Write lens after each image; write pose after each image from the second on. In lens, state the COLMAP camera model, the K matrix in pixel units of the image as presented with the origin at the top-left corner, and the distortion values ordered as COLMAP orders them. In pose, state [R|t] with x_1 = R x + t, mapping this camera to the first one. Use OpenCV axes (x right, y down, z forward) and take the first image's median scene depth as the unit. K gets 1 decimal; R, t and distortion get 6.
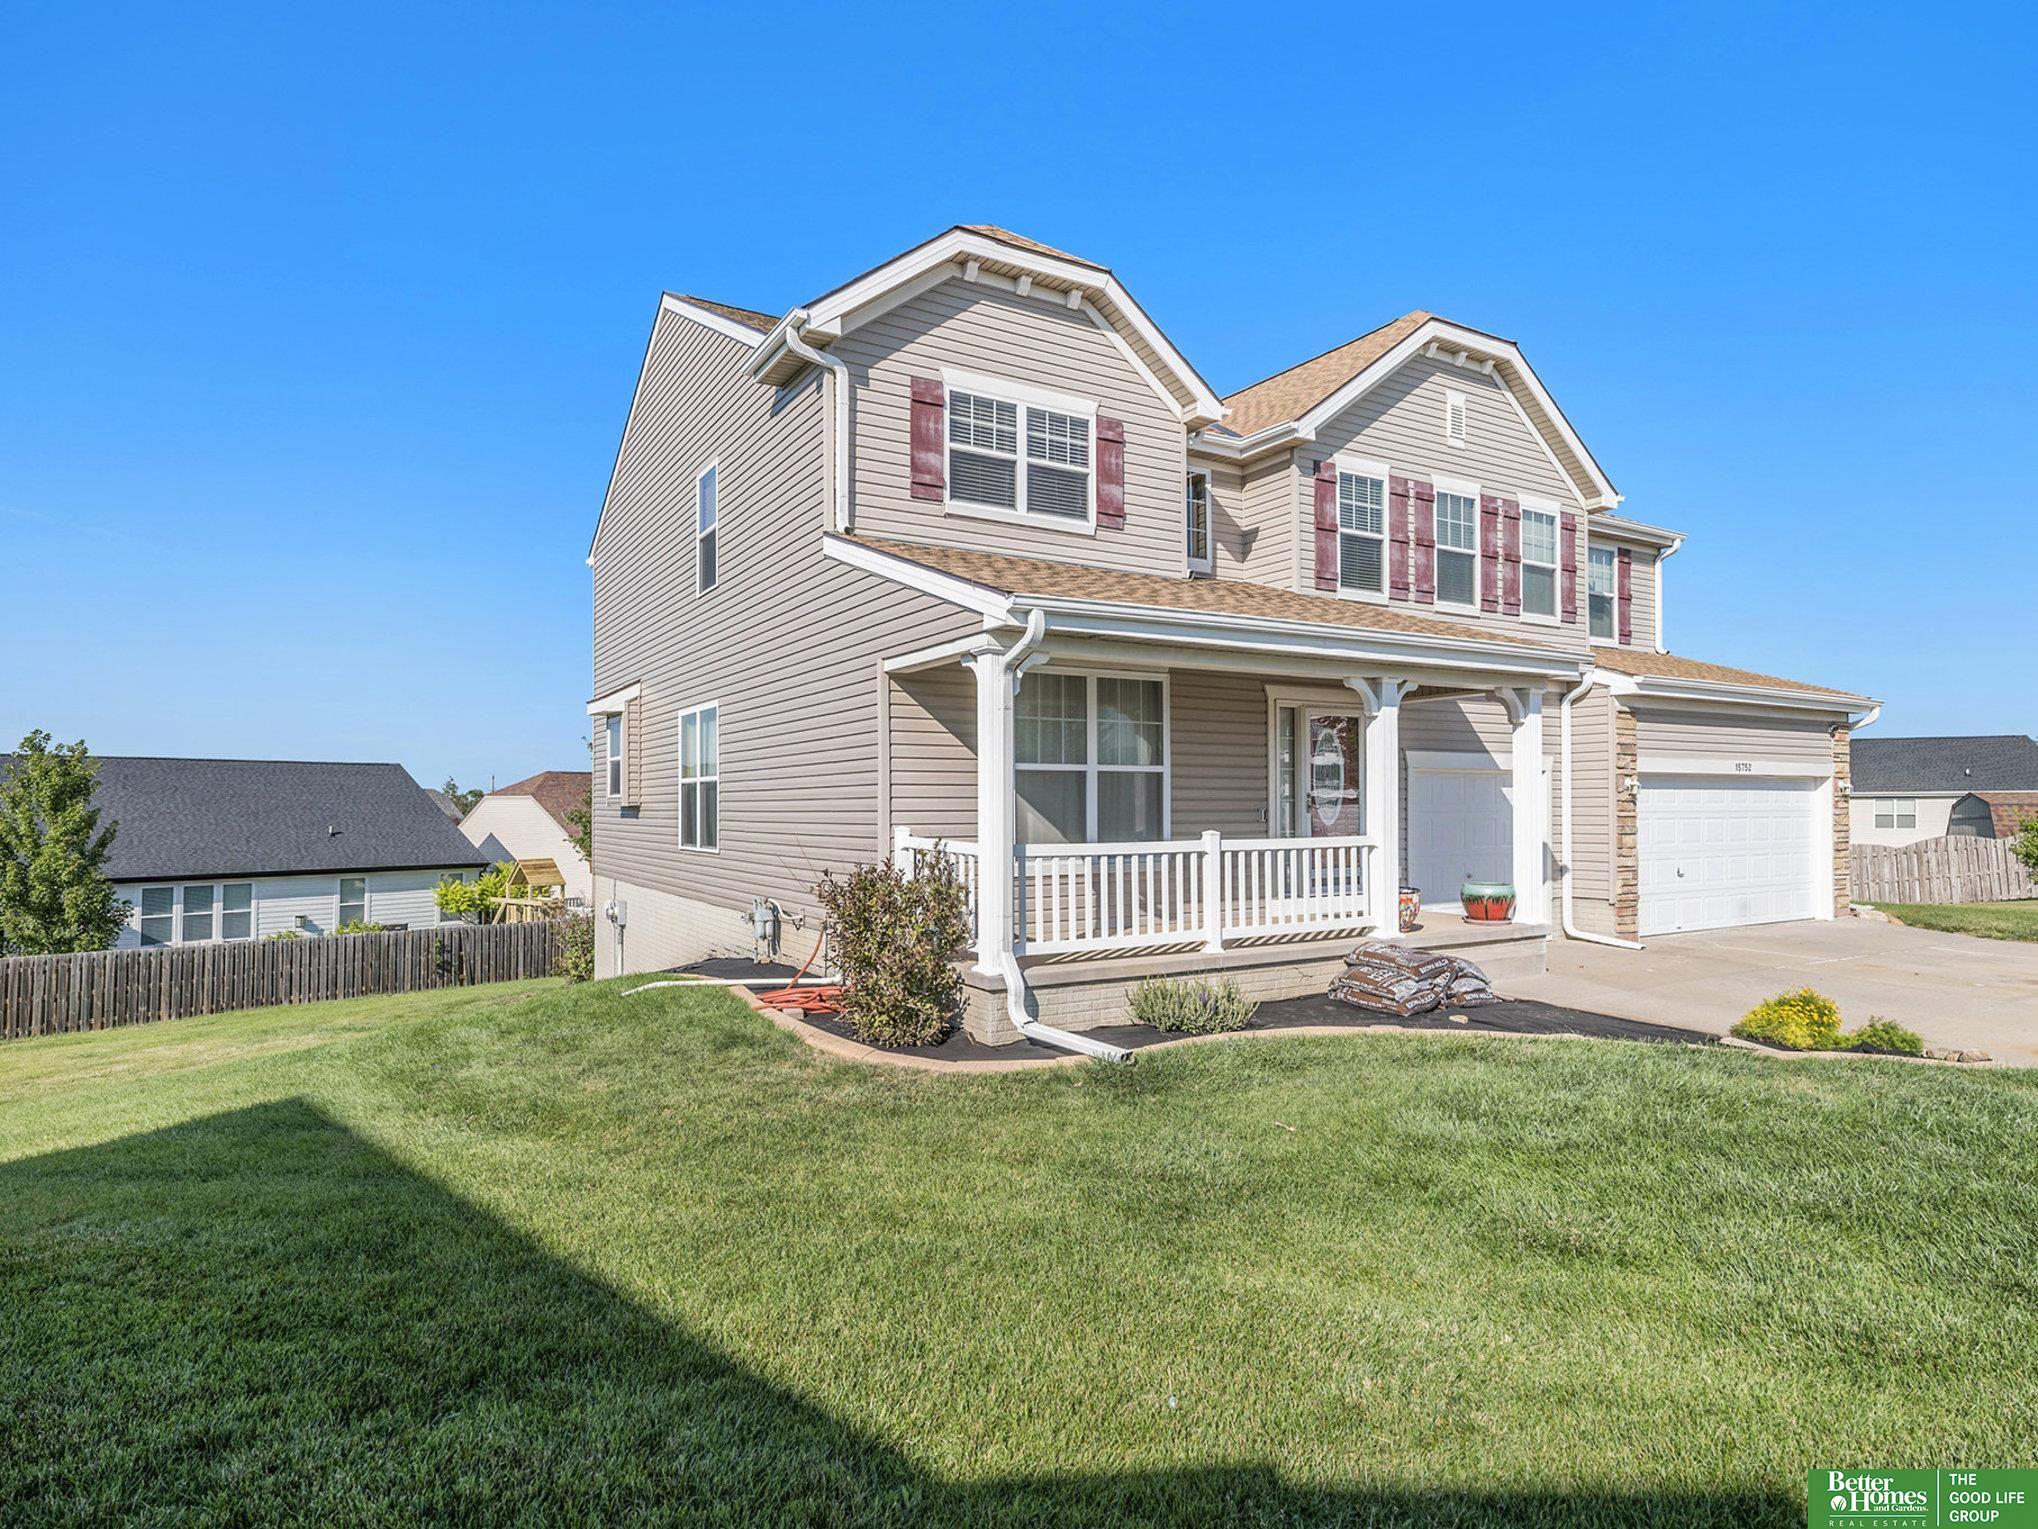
lens RADIAL K [[1153.0, 0, 1029.6], [0, 1153.0, 777.0], [0, 0, 1]] dist [-0.031681, 0.000208]
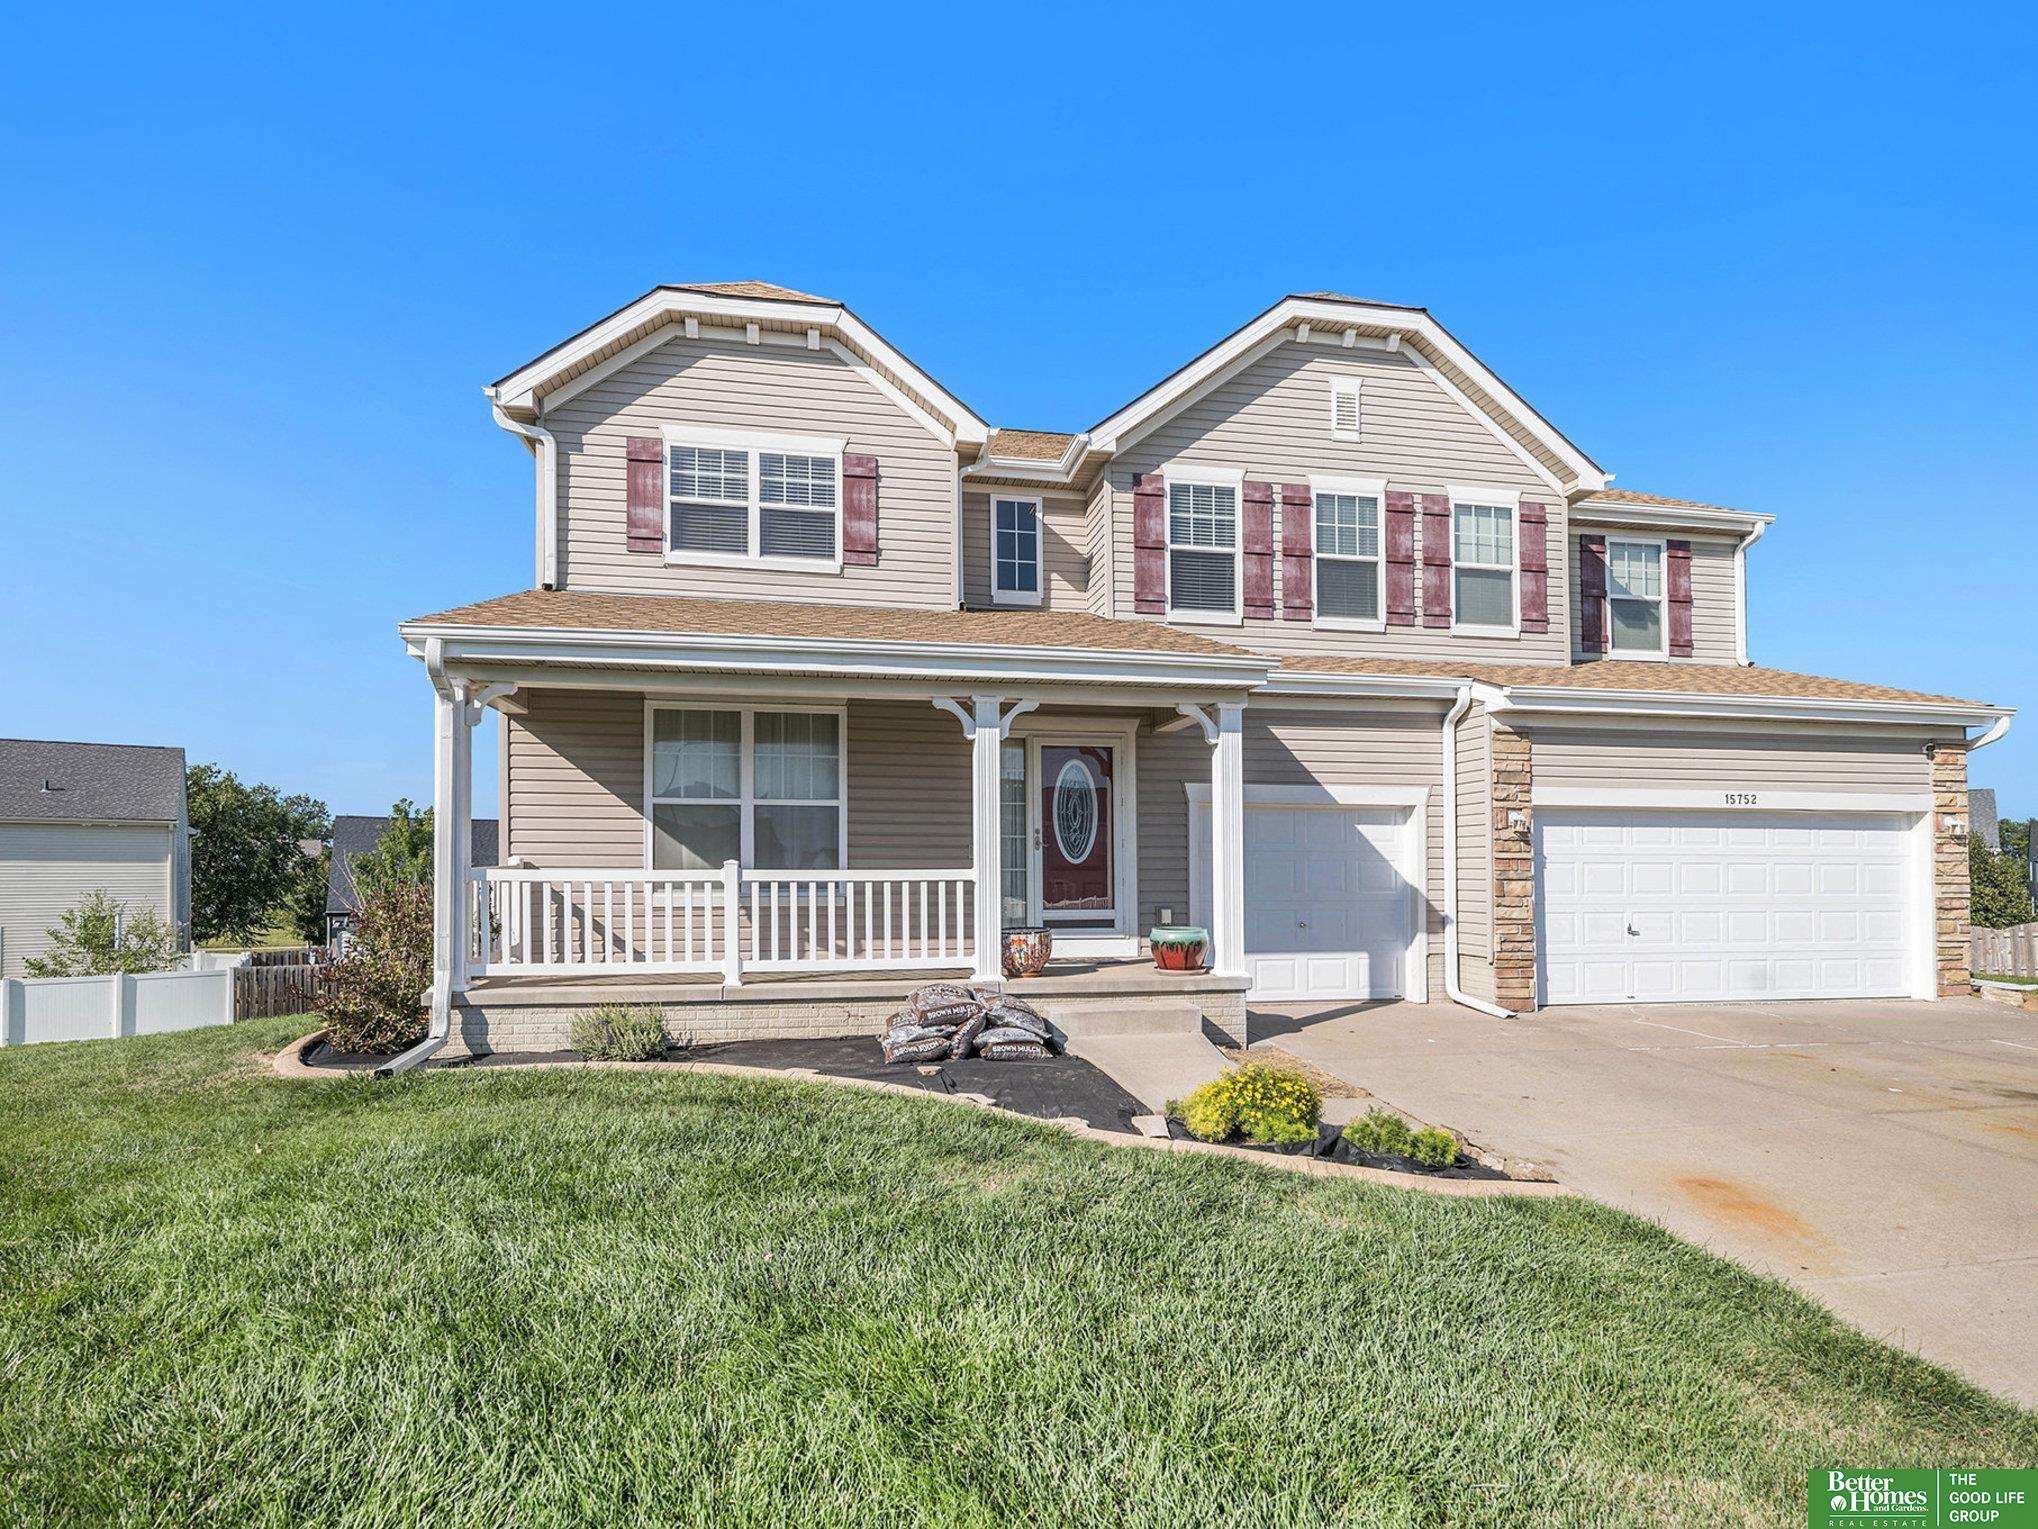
lens RADIAL K [[1098.8, 0, 1022.4], [0, 1098.8, 852.7], [0, 0, 1]] dist [-0.017170, -0.000167]
pose [[0.942557, -0.000231, -0.334045, 0.452153], [0.004330, 0.999924, 0.011527, 0.019624], [0.334017, -0.012311, 0.942487, 0.128877]]
